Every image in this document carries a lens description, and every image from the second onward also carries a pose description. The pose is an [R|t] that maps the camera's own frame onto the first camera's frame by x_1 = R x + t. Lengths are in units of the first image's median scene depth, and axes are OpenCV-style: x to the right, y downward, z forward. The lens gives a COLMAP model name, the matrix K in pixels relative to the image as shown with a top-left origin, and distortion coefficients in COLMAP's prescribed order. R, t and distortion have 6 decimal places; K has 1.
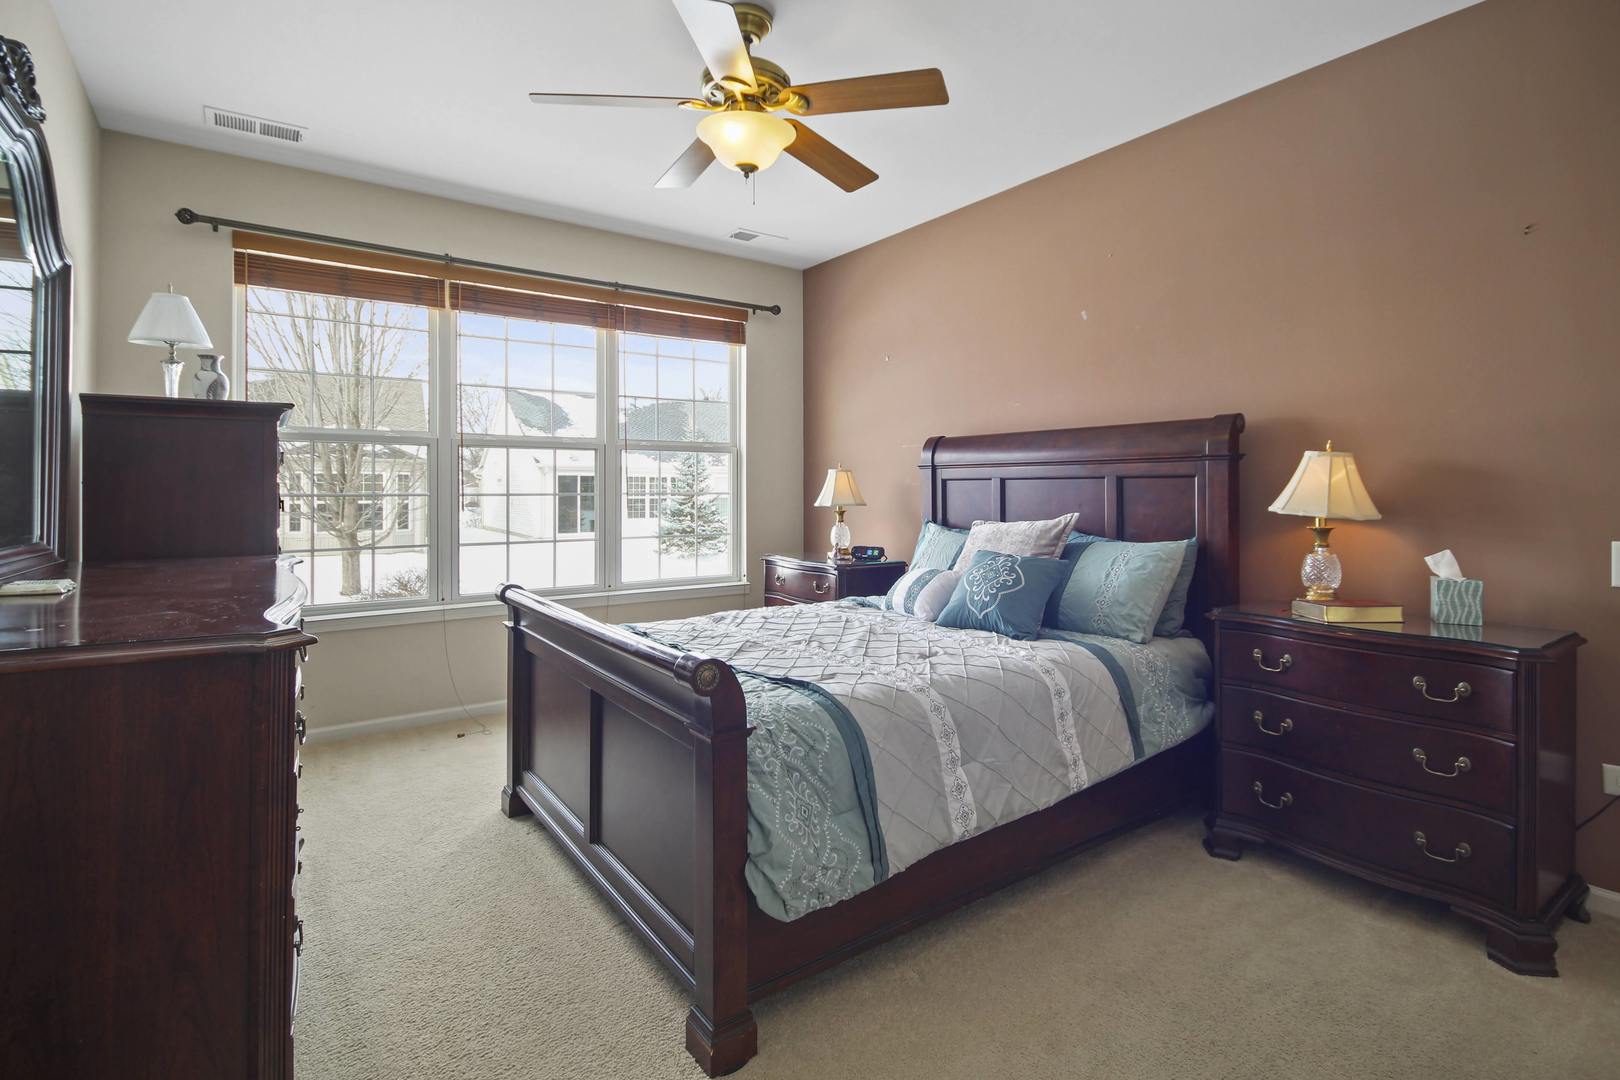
lens RADIAL K [[784.1, 0, 812.2], [0, 784.1, 493.4], [0, 0, 1]] dist [0.000332, -0.000071]
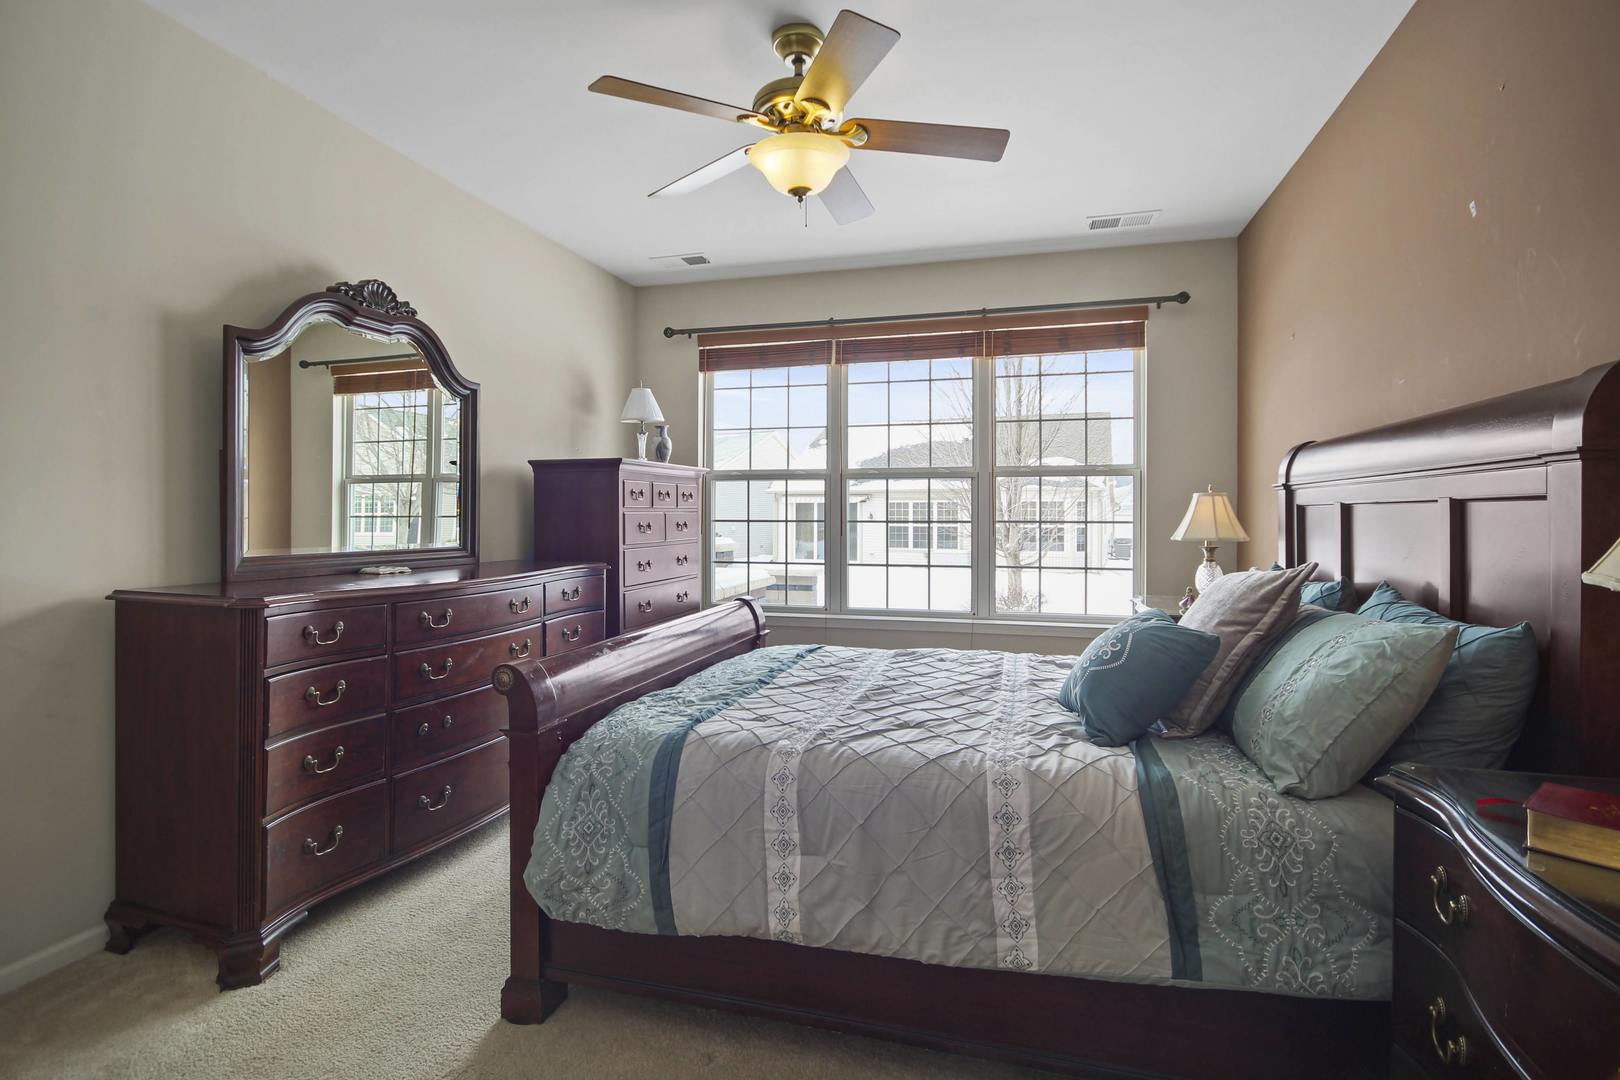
lens RADIAL K [[763.0, 0, 818.5], [0, 763.0, 524.3], [0, 0, 1]] dist [0.000007, 0.000916]
pose [[0.625083, 0.011629, -0.780472, 0.487025], [-0.006110, 0.999931, 0.010006, -0.005986], [0.780534, -0.001486, 0.625111, 0.300339]]
